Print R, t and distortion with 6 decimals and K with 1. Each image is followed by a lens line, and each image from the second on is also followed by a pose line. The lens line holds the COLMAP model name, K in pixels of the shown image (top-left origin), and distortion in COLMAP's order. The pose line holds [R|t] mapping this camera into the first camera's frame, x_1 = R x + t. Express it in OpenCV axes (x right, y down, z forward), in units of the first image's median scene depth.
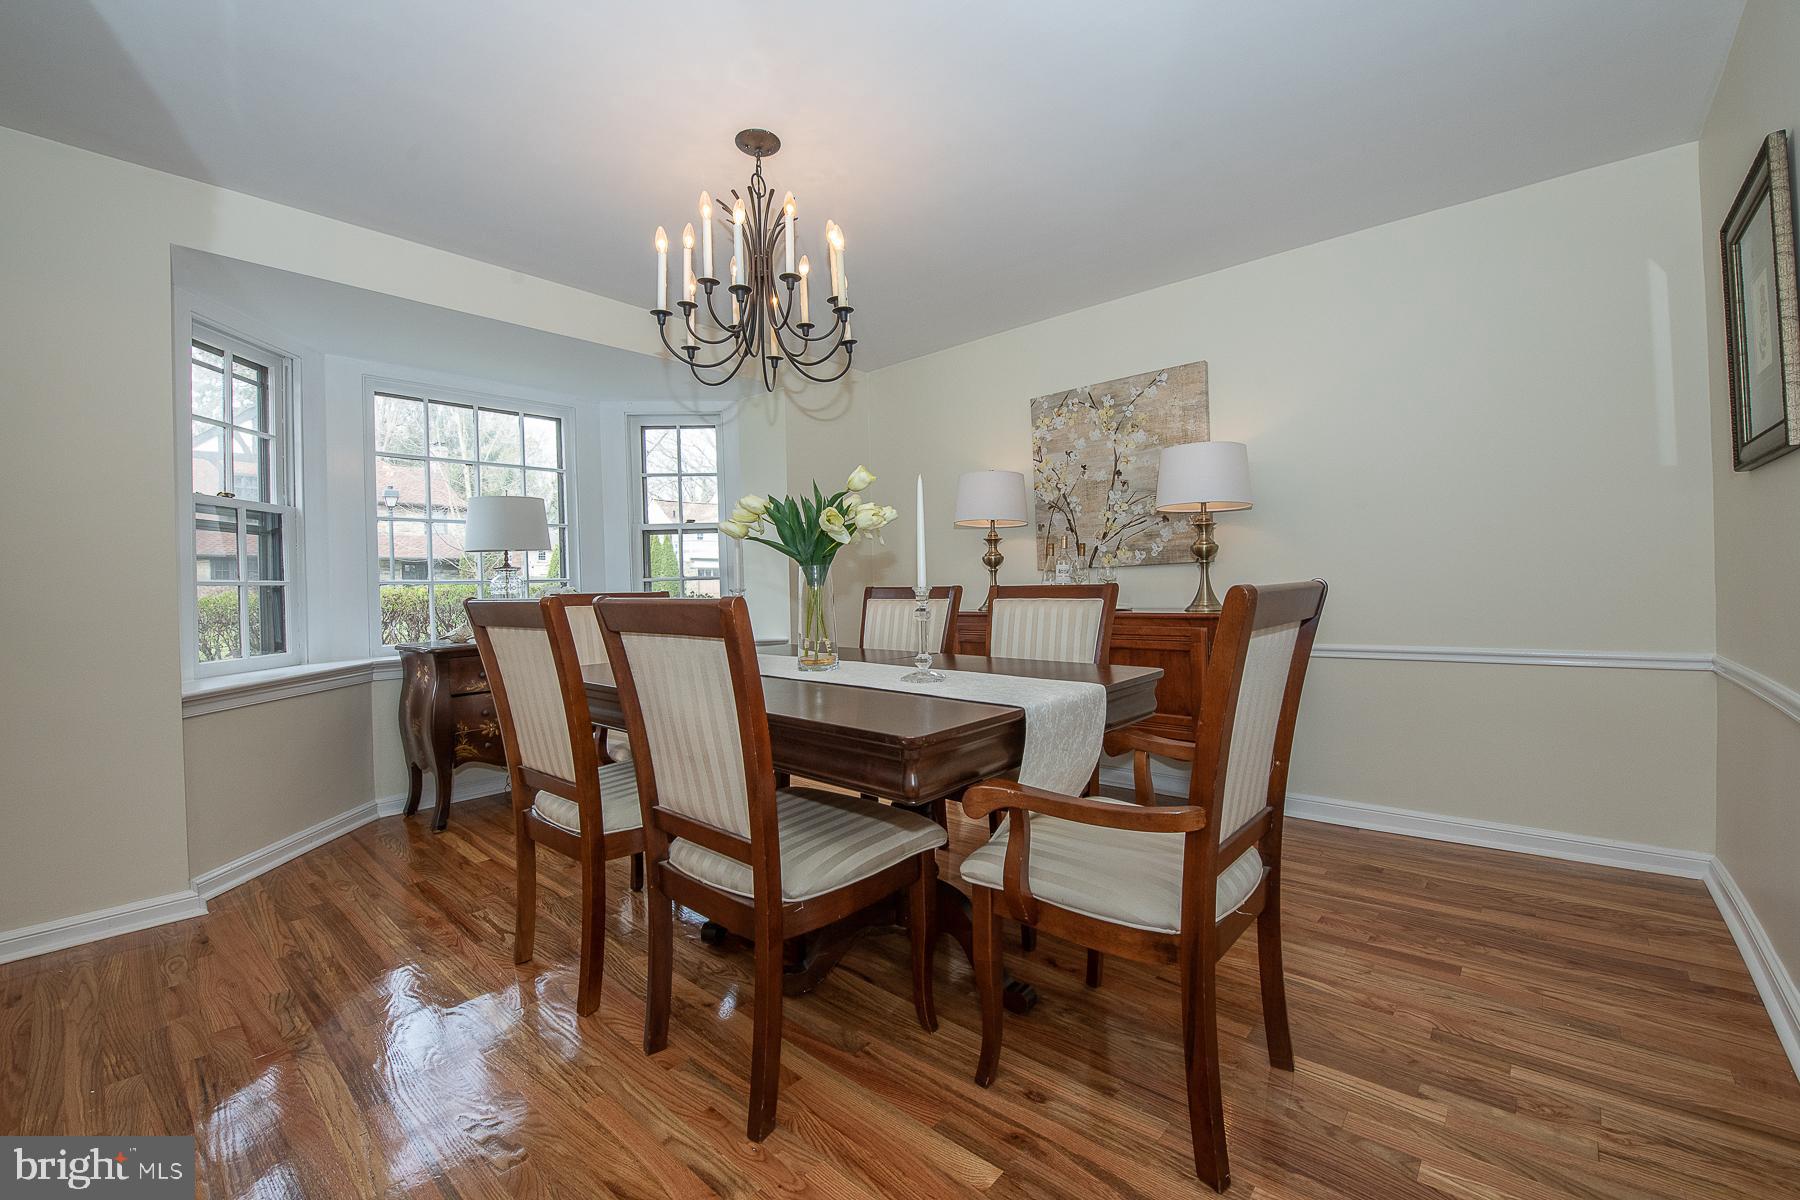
lens RADIAL K [[722.2, 0, 903.7], [0, 722.2, 605.2], [0, 0, 1]] dist [-0.028174, -0.000213]
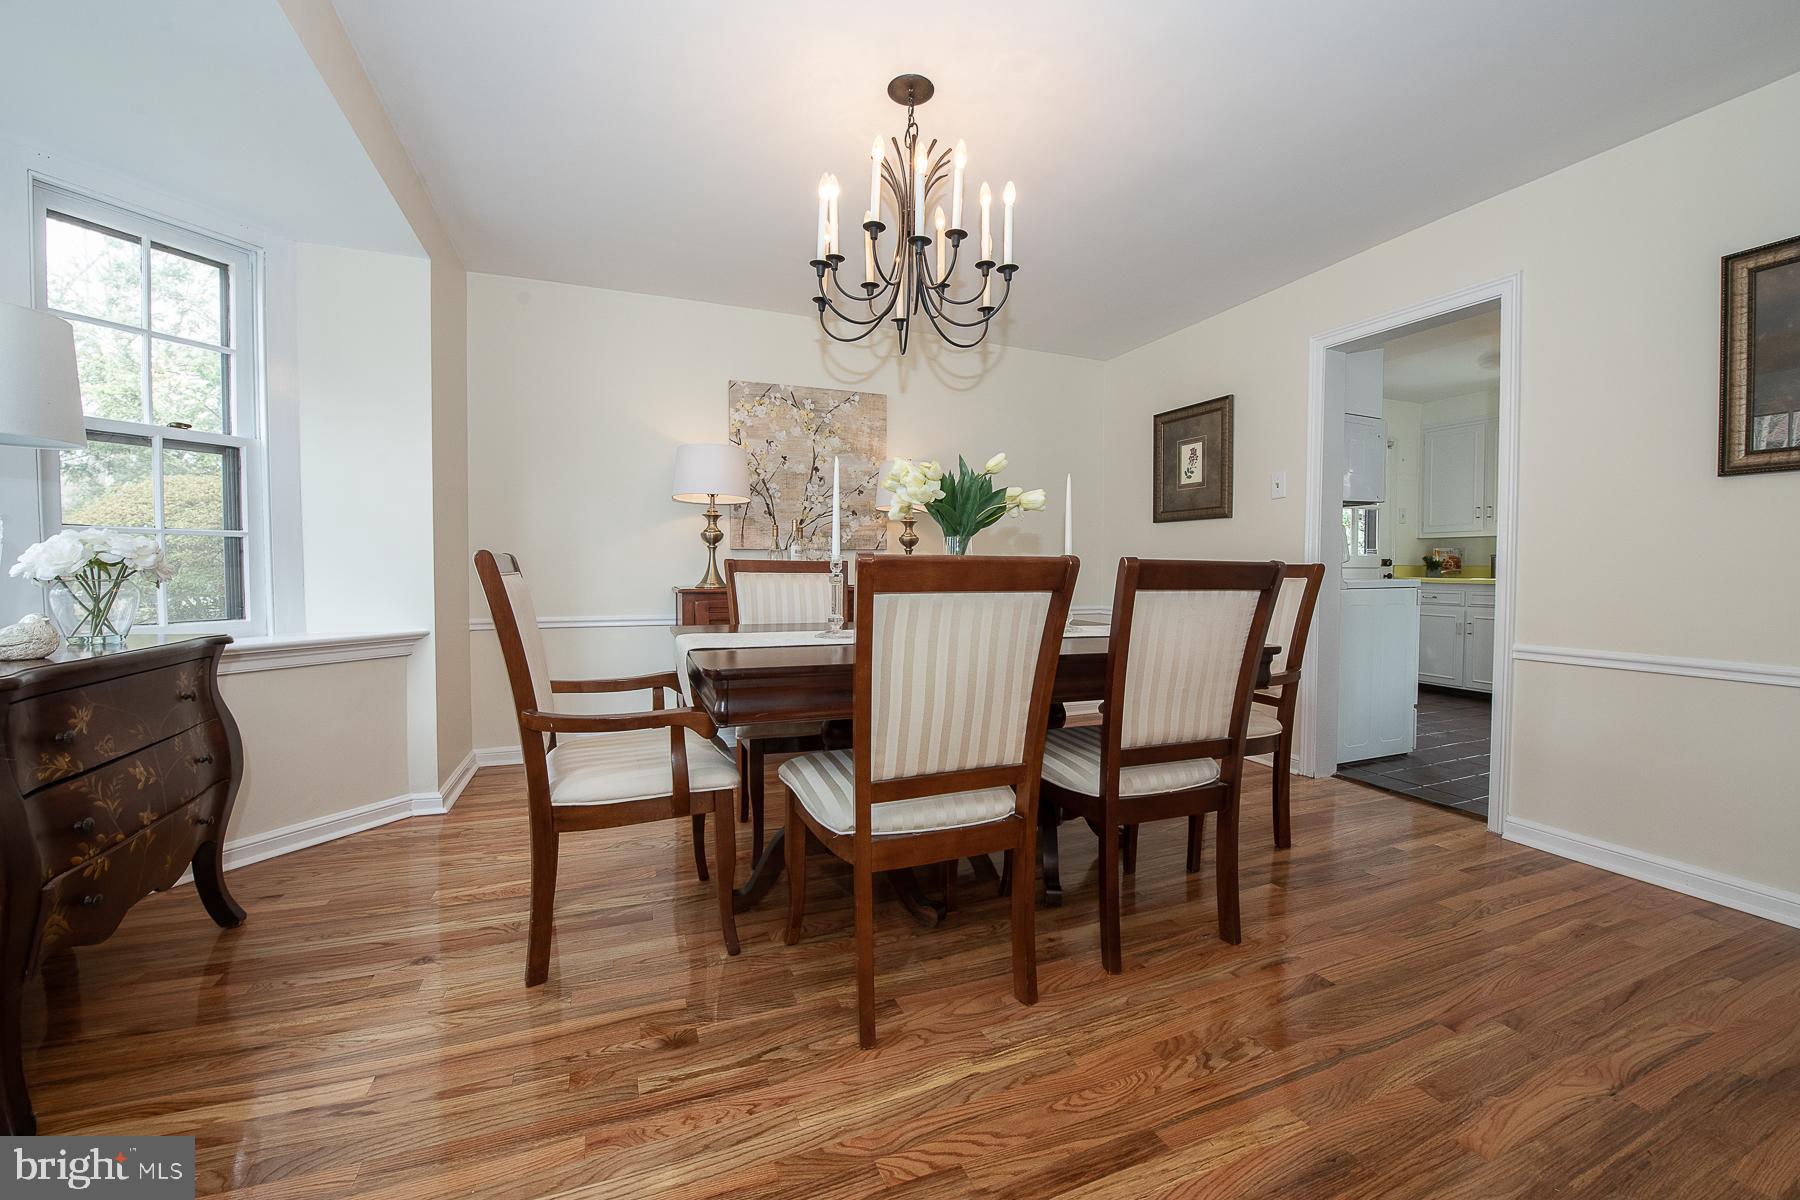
lens RADIAL K [[713.2, 0, 911.0], [0, 713.2, 594.6], [0, 0, 1]] dist [-0.025748, -0.000325]
pose [[0.450686, -0.004288, 0.892672, -0.685378], [0.006403, 0.999978, 0.001571, 0.018007], [-0.892660, 0.005008, 0.450704, 0.365185]]
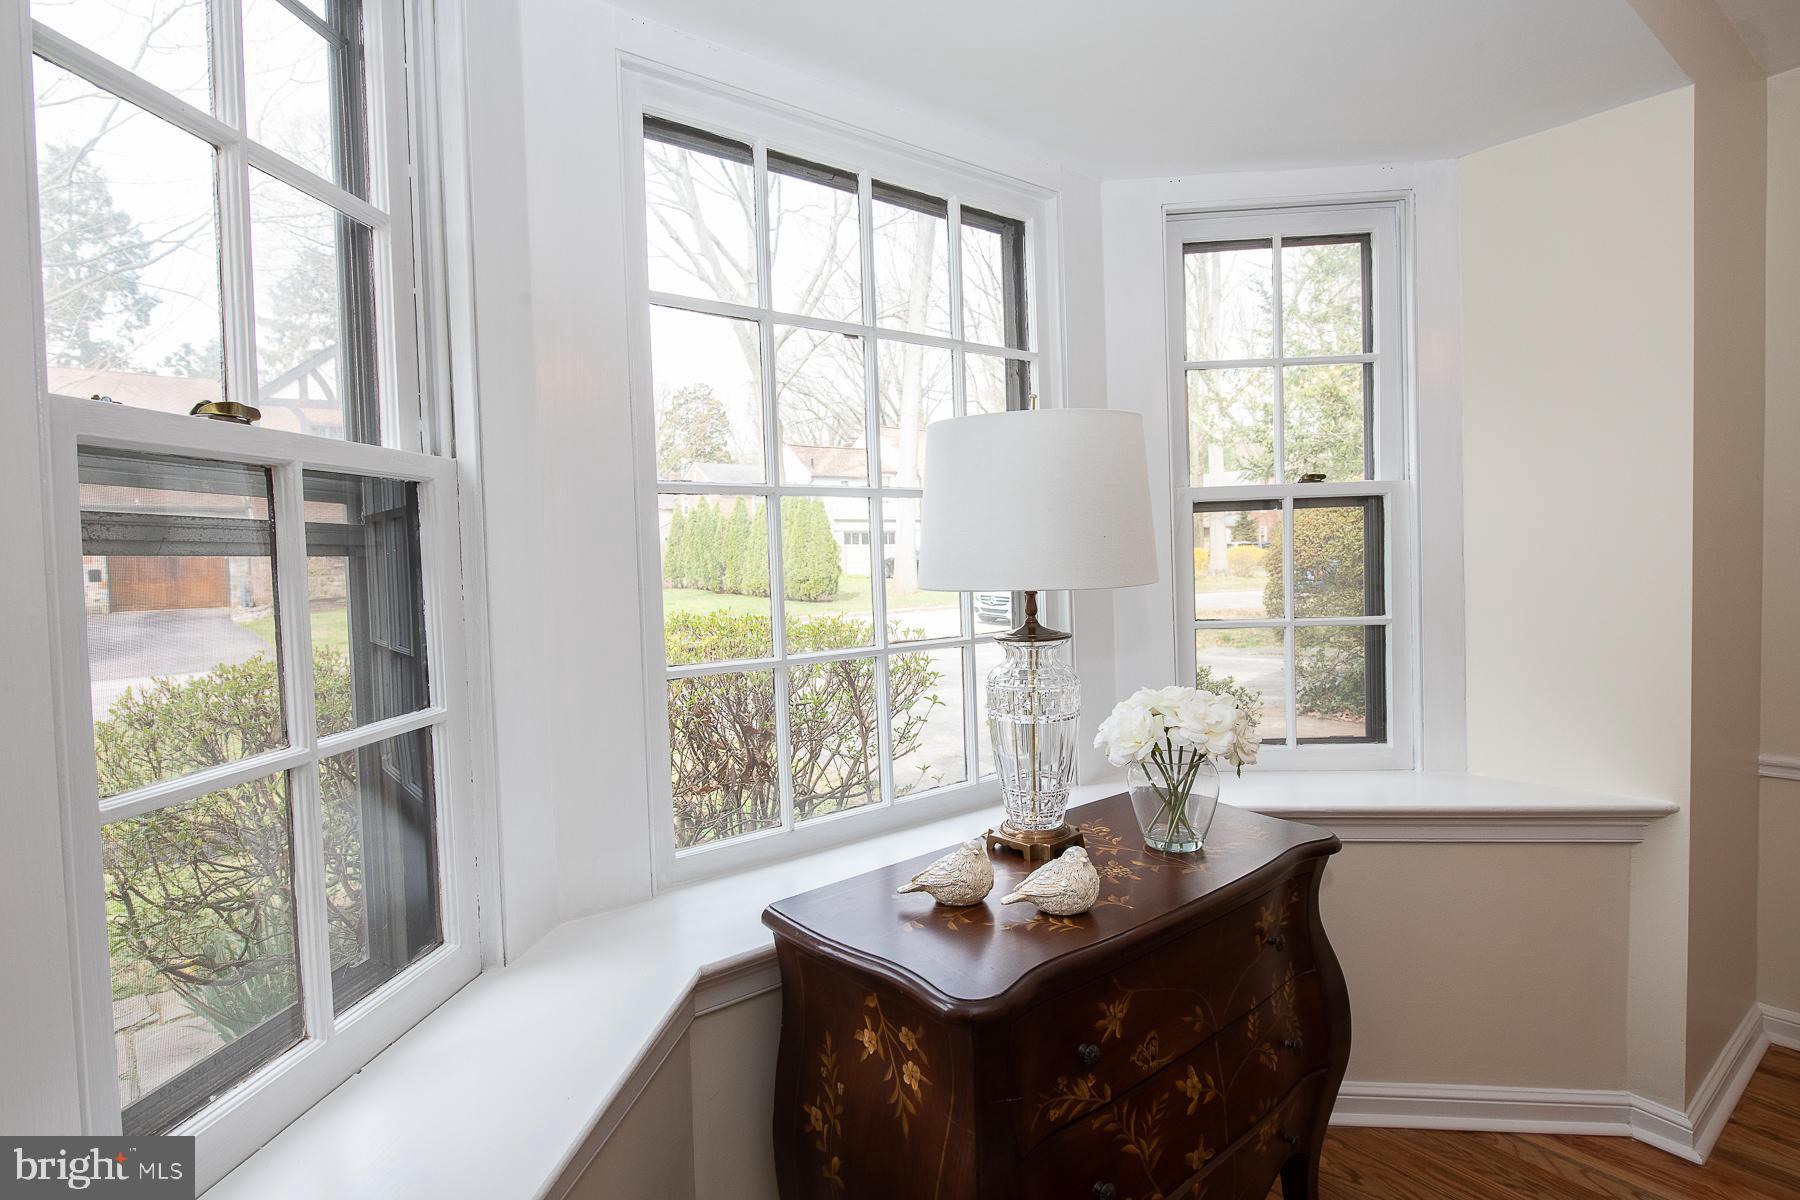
lens RADIAL K [[918.4, 0, 928.7], [0, 918.4, 598.3], [0, 0, 1]] dist [-0.001184, -0.001533]
pose [[0.984834, 0.003627, -0.173461, -0.559258], [0.000936, 0.999656, 0.026212, -0.083526], [0.173497, -0.025977, 0.984492, 0.609836]]
